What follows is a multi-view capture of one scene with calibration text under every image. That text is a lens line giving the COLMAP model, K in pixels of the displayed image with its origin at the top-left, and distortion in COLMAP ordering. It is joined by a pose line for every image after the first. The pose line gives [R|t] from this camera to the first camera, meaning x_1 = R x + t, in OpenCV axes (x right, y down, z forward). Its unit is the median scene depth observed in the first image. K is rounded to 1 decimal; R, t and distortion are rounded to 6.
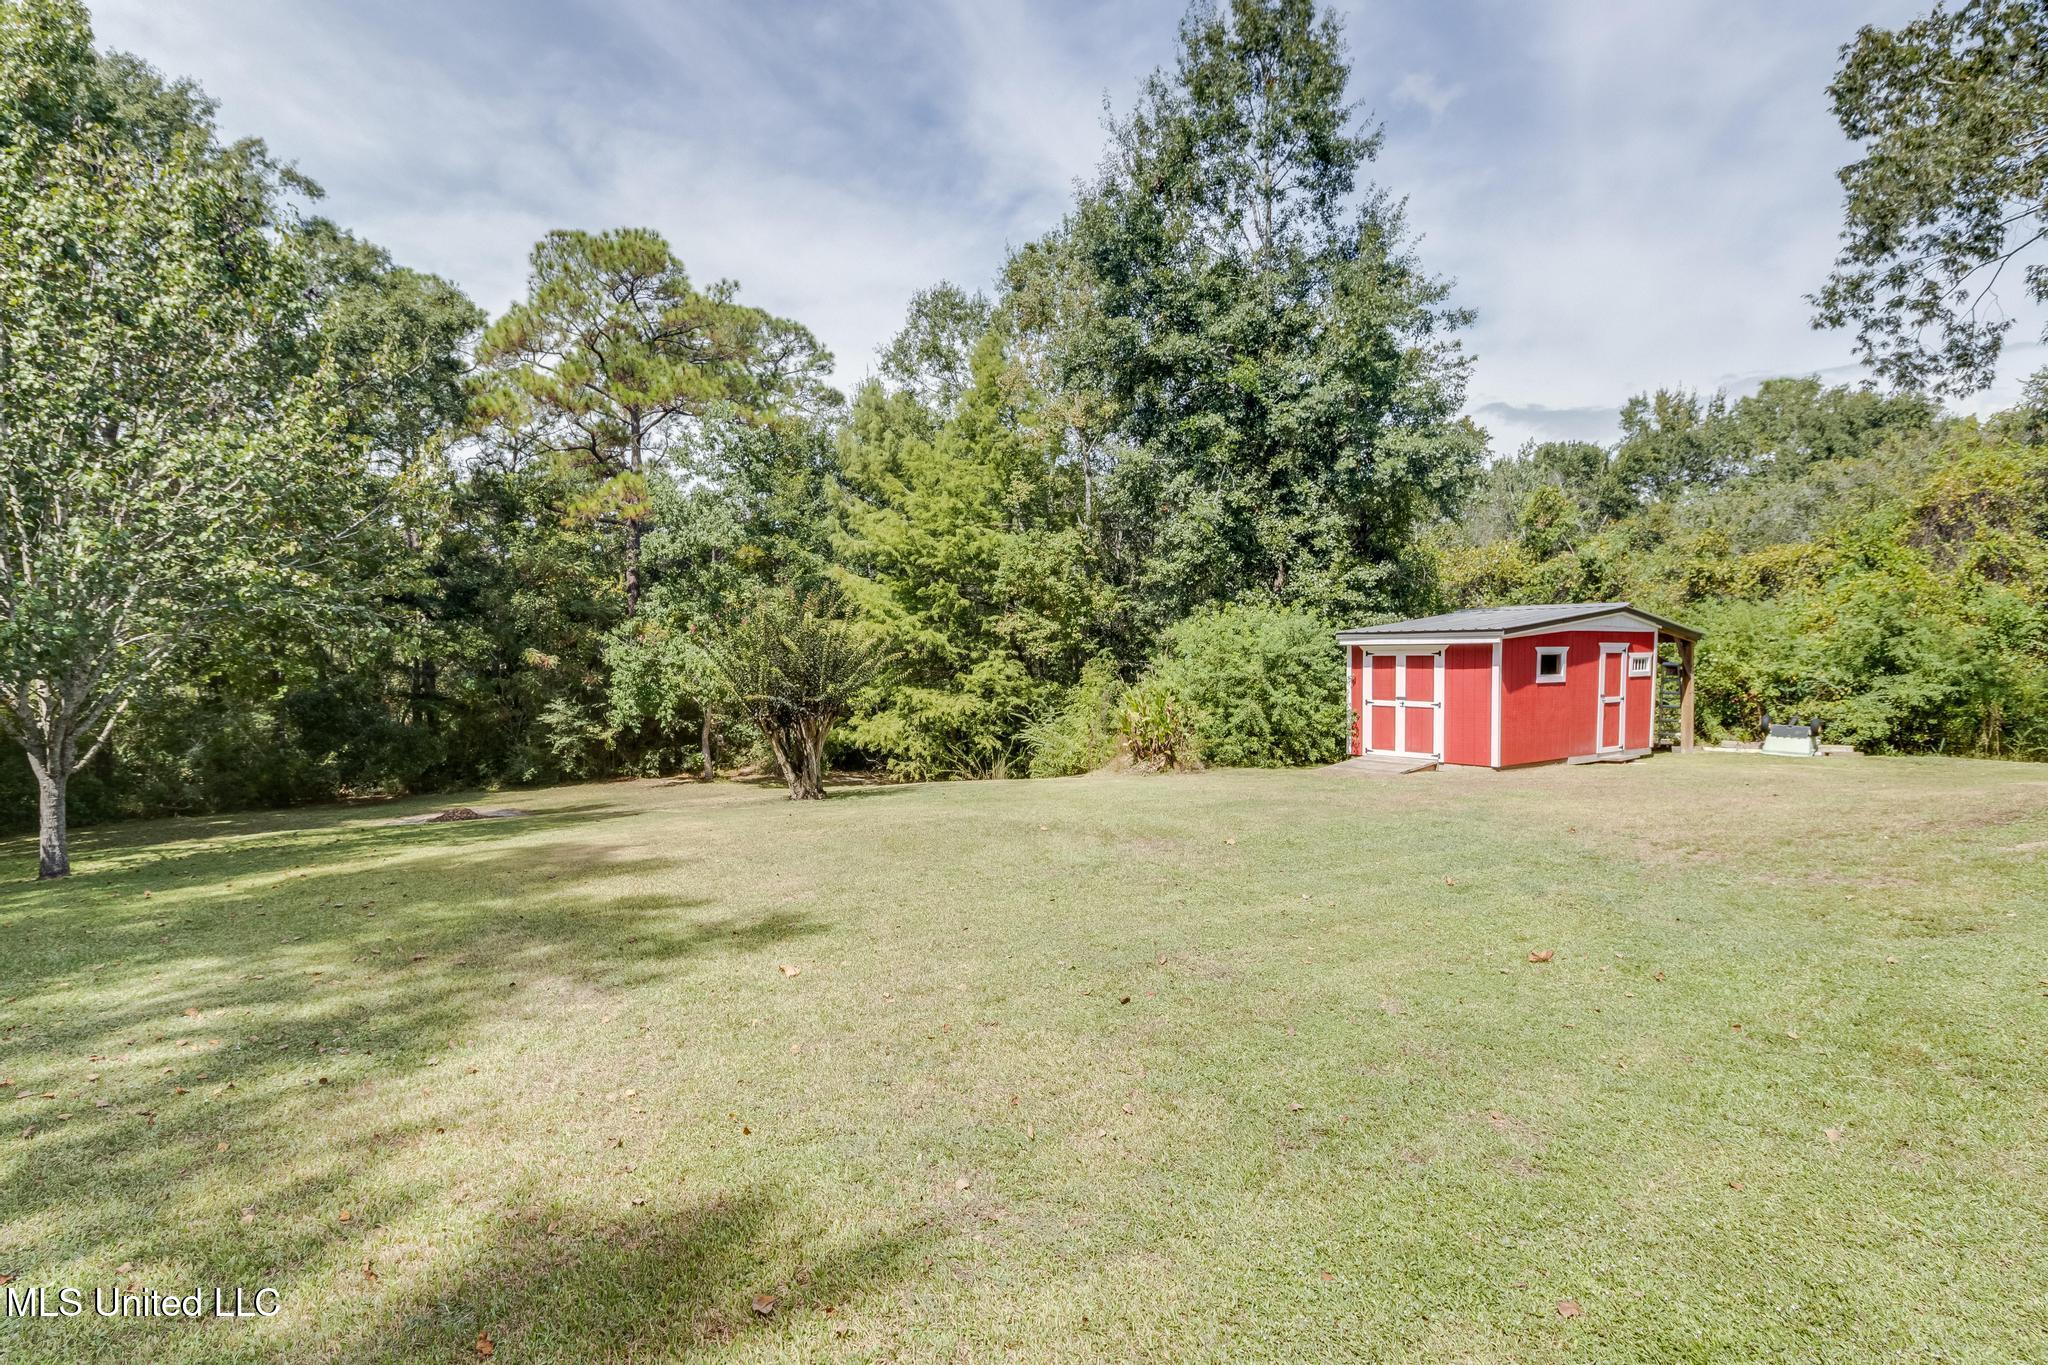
lens RADIAL K [[1103.7, 0, 1021.0], [0, 1103.7, 740.1], [0, 0, 1]] dist [-0.000545, -0.001471]
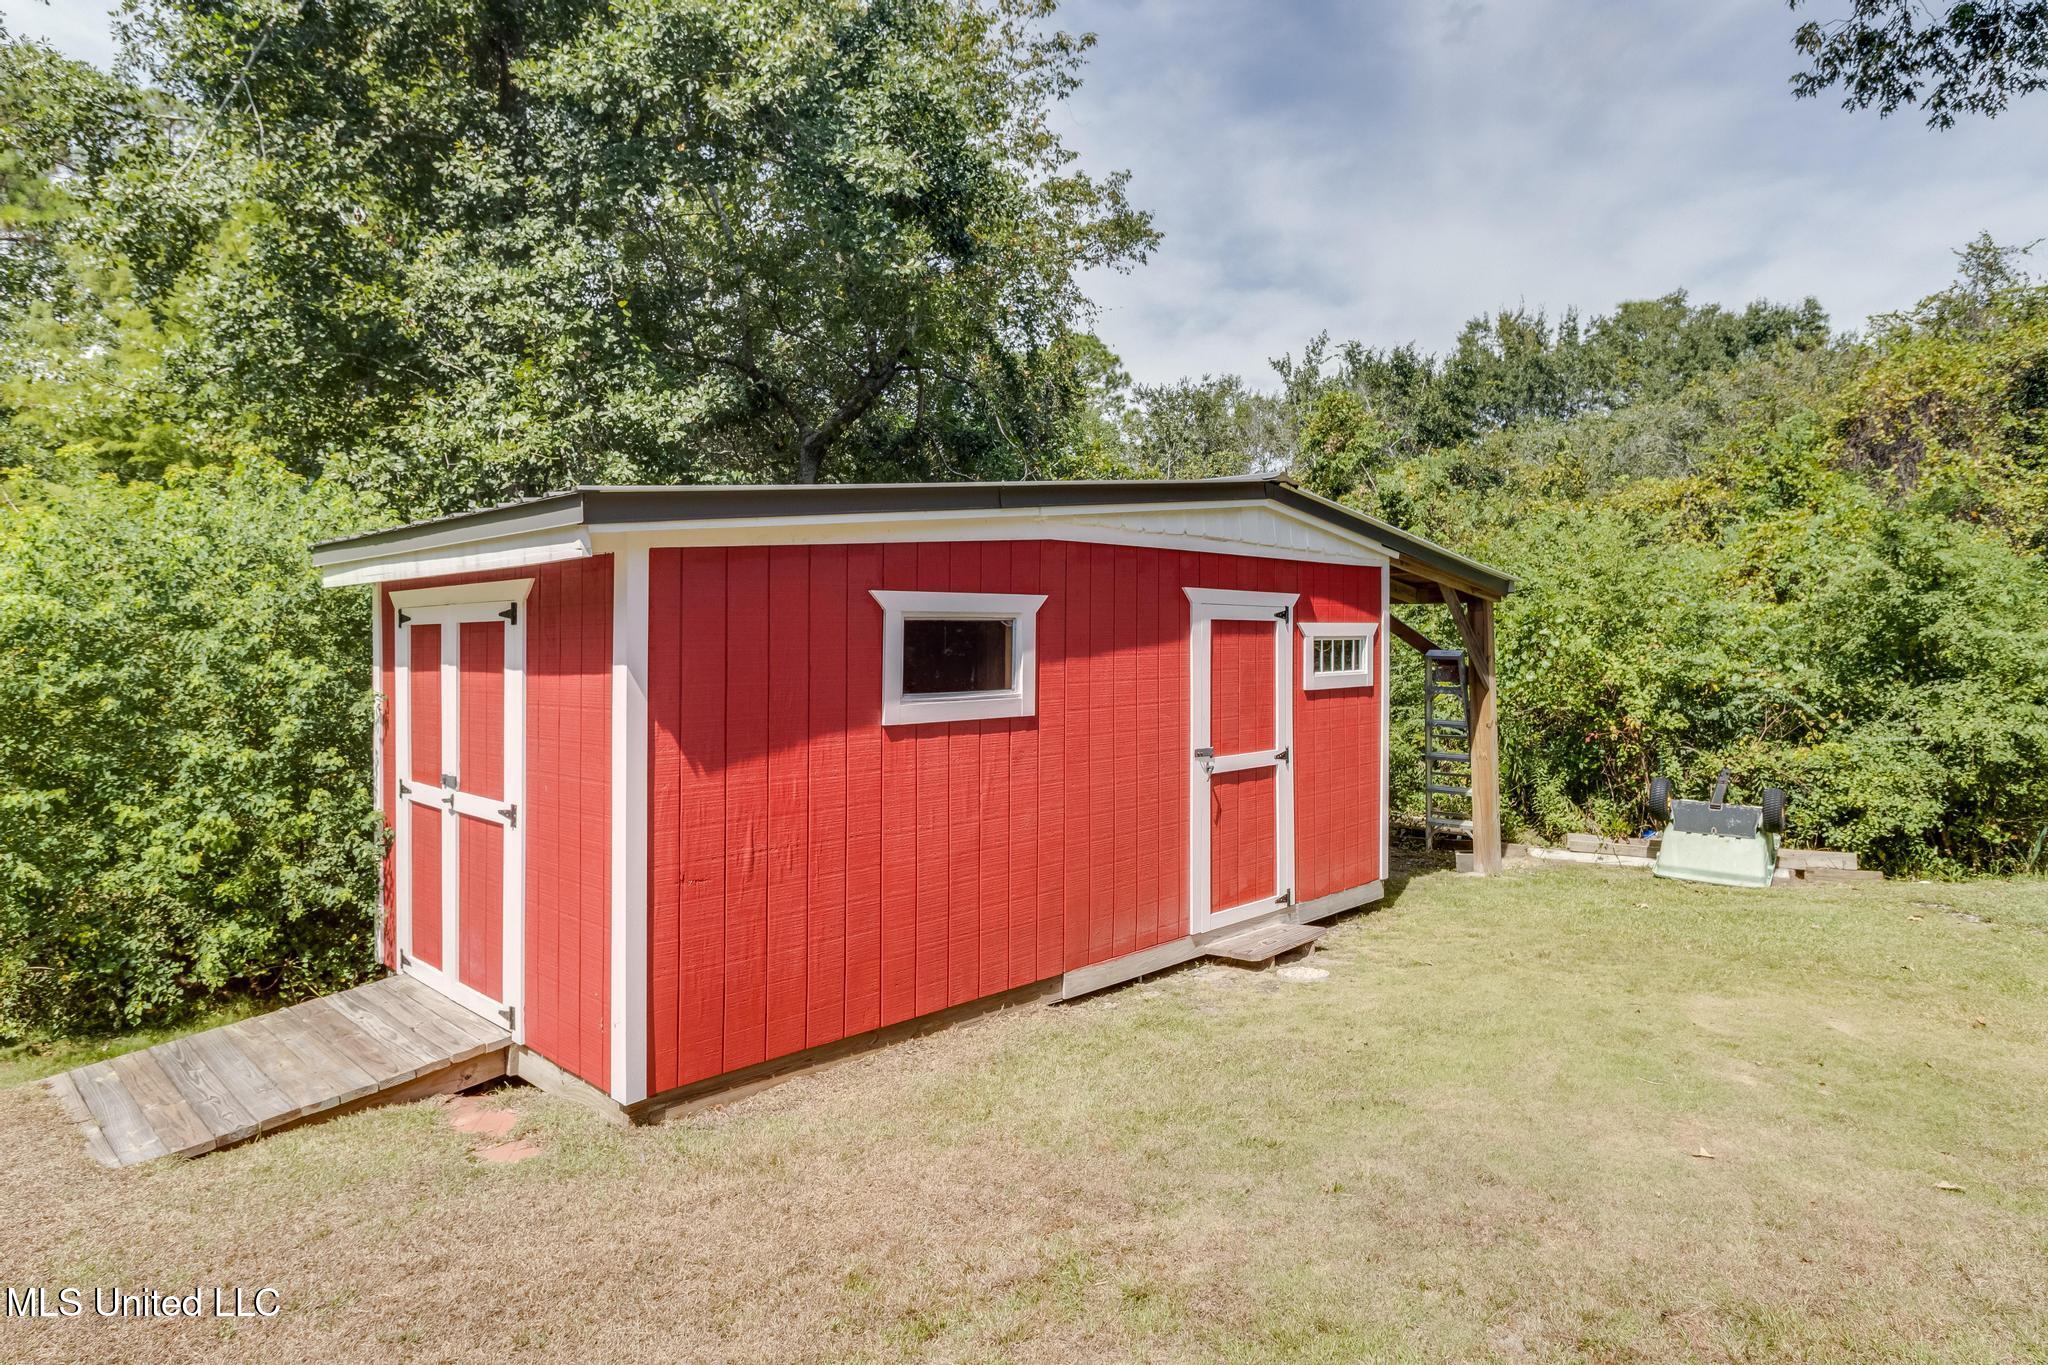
lens RADIAL K [[1201.2, 0, 1023.2], [0, 1201.2, 647.7], [0, 0, 1]] dist [-0.040323, -0.000440]
pose [[0.993149, 0.004442, 0.116774, 0.376757], [0.003749, 0.997552, -0.069832, -0.040312], [-0.116799, 0.069791, 0.990700, 0.570389]]
